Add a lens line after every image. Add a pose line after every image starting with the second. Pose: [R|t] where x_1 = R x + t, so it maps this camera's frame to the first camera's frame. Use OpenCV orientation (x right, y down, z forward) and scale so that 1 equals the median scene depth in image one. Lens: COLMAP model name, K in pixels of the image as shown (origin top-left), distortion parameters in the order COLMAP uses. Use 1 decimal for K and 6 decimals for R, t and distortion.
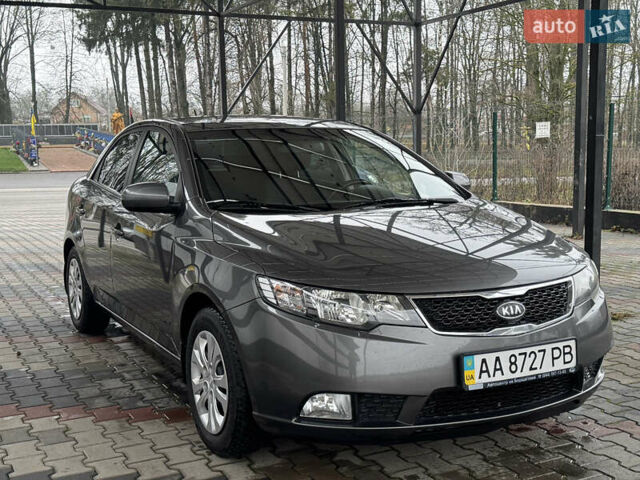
lens RADIAL K [[830.9, 0, 324.3], [0, 830.9, 243.8], [0, 0, 1]] dist [0.104413, 0.000000]
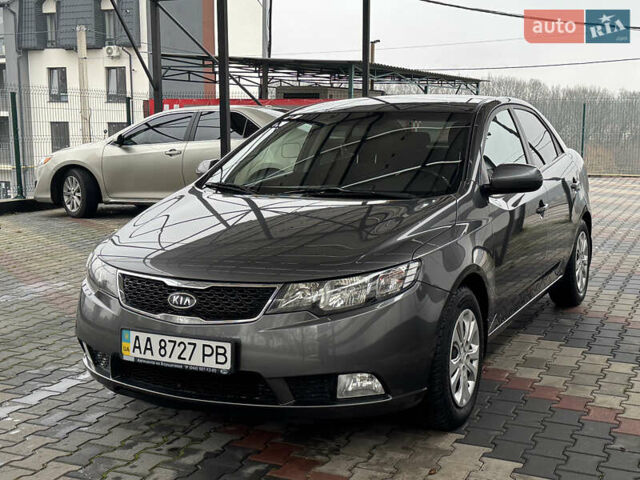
lens RADIAL K [[884.4, 0, 307.5], [0, 884.4, 238.1], [0, 0, 1]] dist [0.125908, 0.000000]
pose [[0.568433, 0.126397, -0.812962, 1.199897], [-0.091974, 0.991697, 0.089877, -0.113337], [0.817572, 0.023682, 0.575339, 0.470455]]
